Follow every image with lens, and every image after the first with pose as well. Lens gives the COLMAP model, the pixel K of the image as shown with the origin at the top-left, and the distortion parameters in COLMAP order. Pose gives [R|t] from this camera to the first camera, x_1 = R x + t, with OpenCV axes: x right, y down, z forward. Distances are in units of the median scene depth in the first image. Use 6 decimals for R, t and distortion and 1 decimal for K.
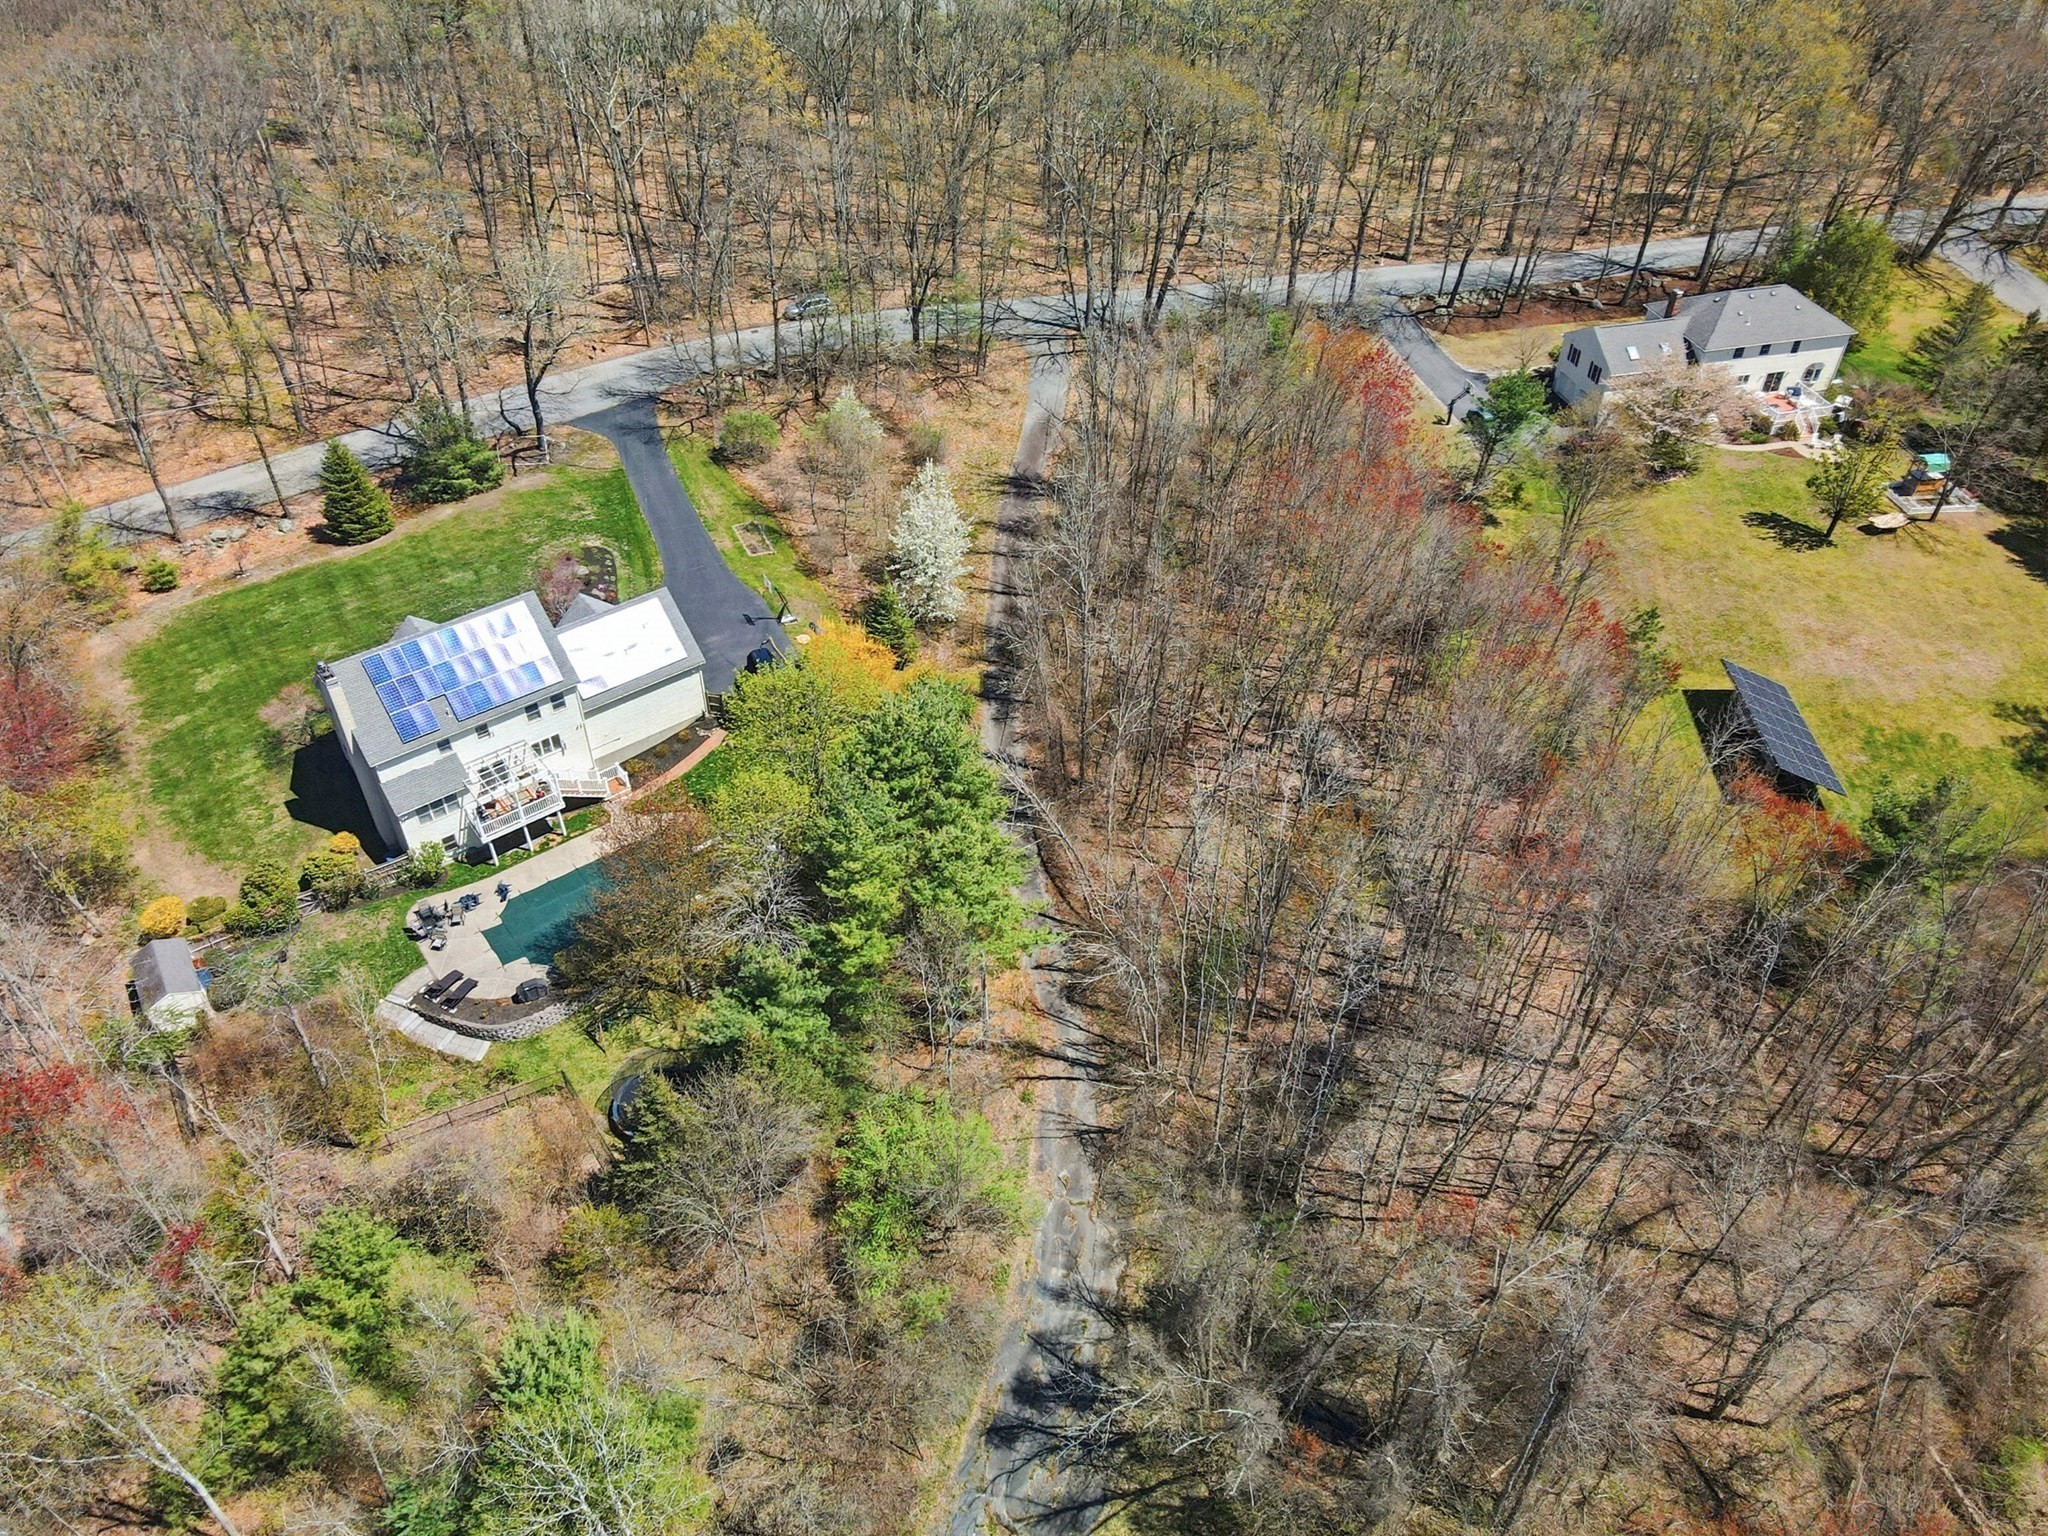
lens RADIAL K [[1504.8, 0, 1024.9], [0, 1504.8, 747.7], [0, 0, 1]] dist [0.006092, 0.029329]
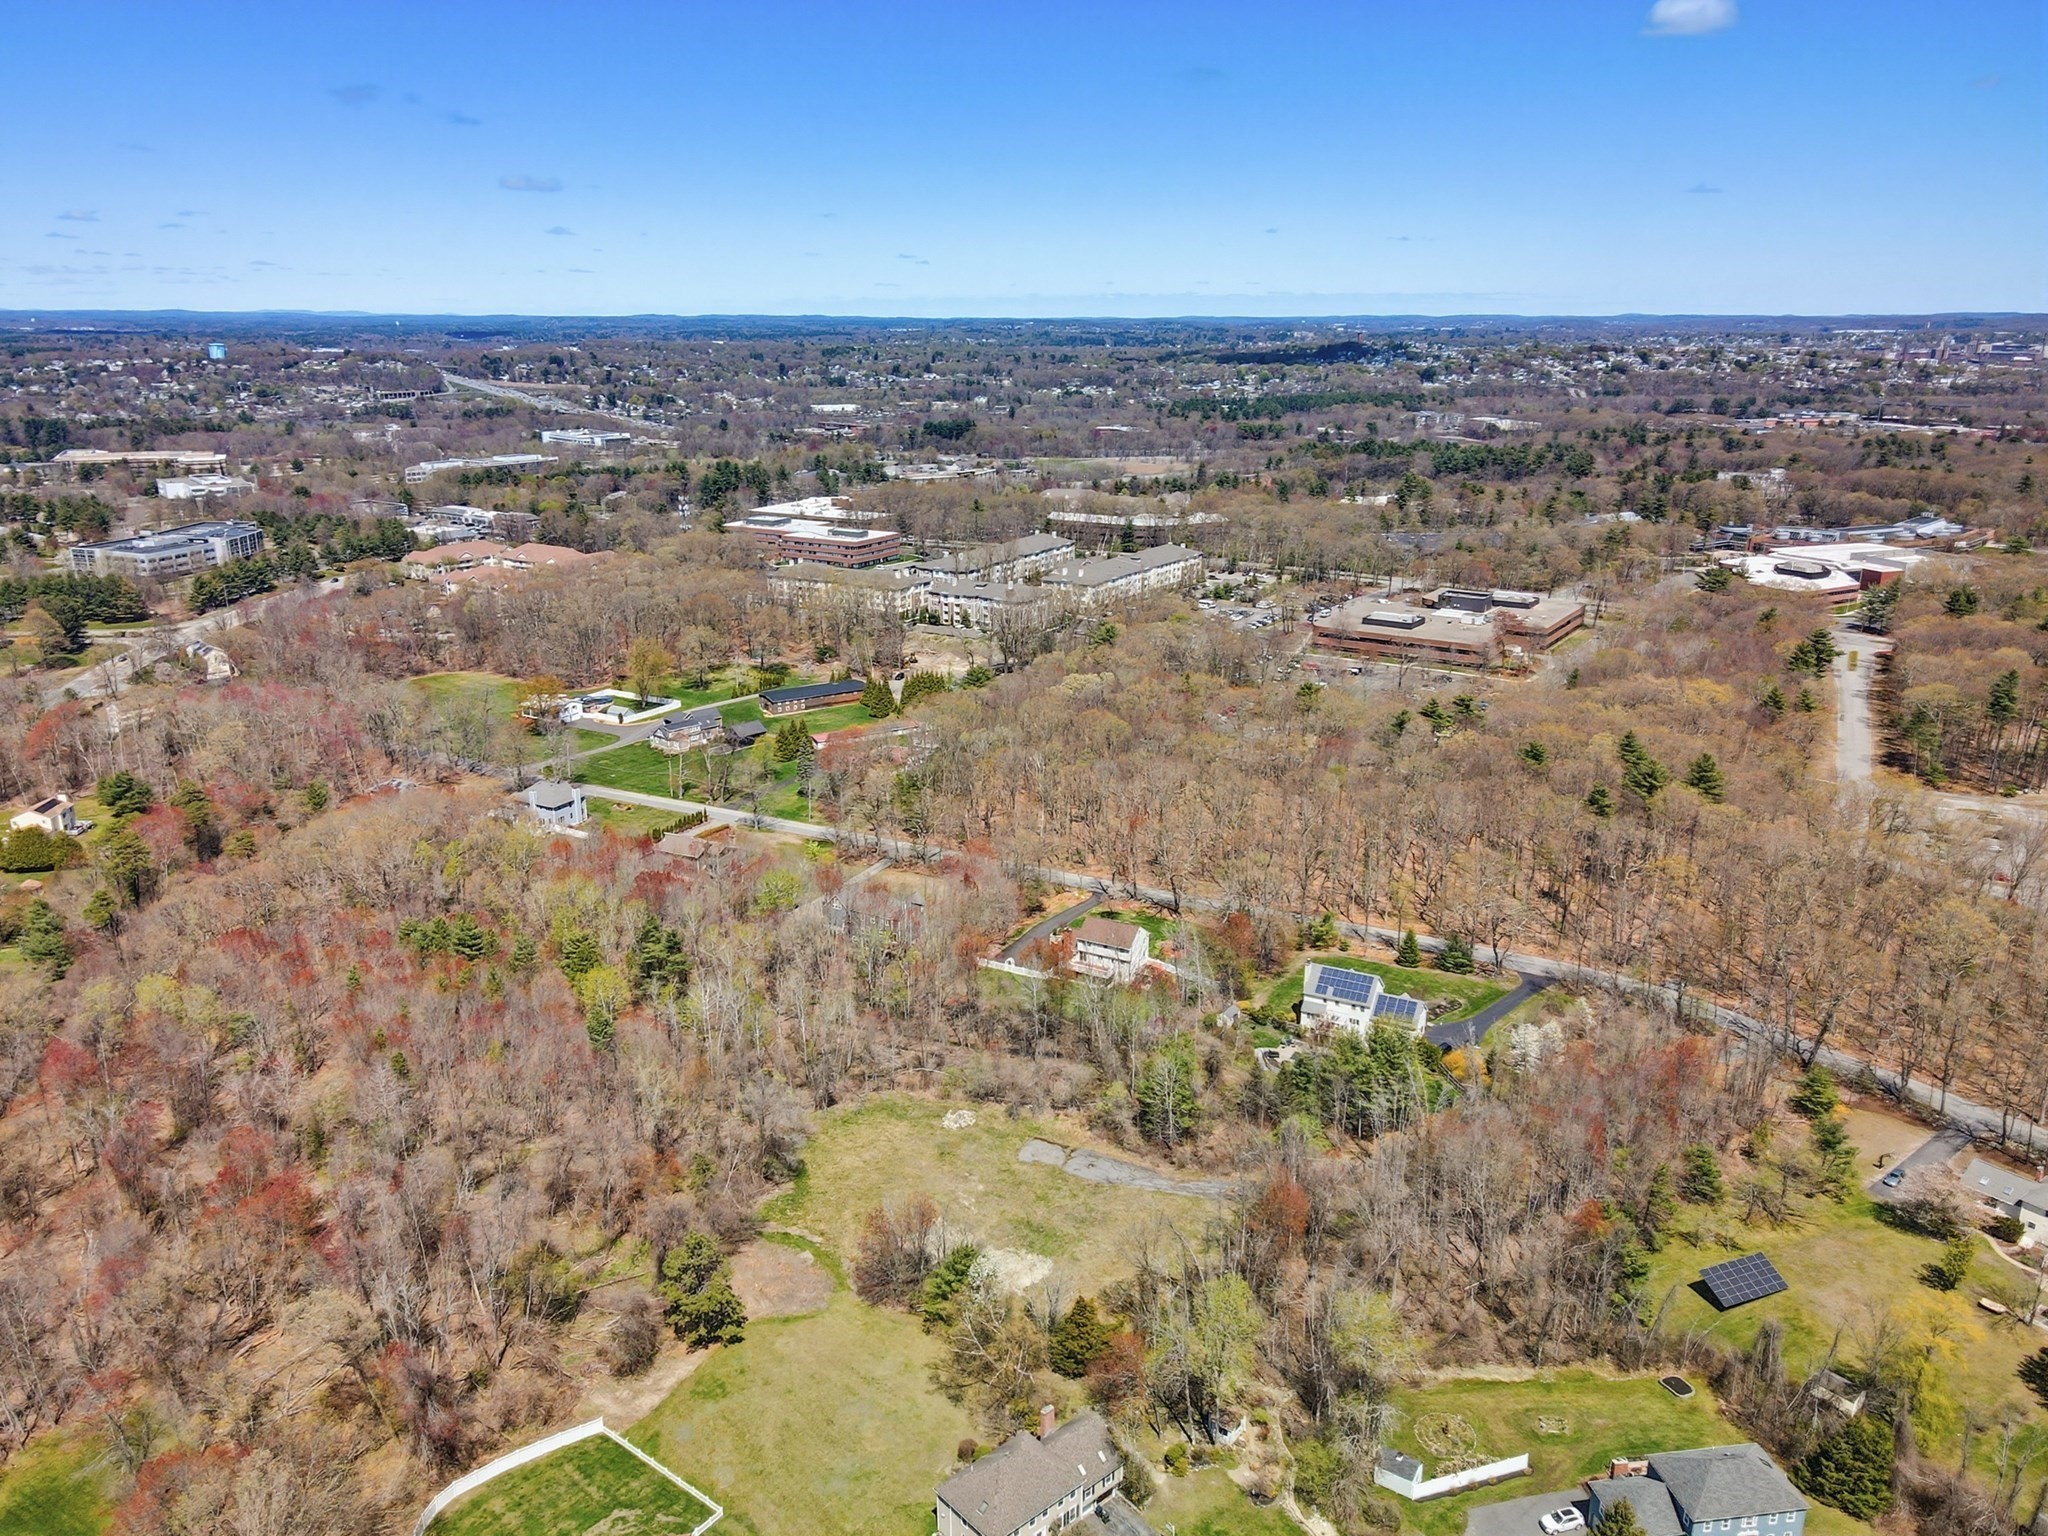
lens RADIAL K [[1504.8, 0, 1024.9], [0, 1504.8, 747.7], [0, 0, 1]] dist [0.006092, 0.029329]
pose [[0.402777, 0.248476, -0.880926, 1.919594], [-0.585794, 0.809496, -0.039509, 0.060020], [0.703289, 0.531954, 0.471602, -1.158329]]
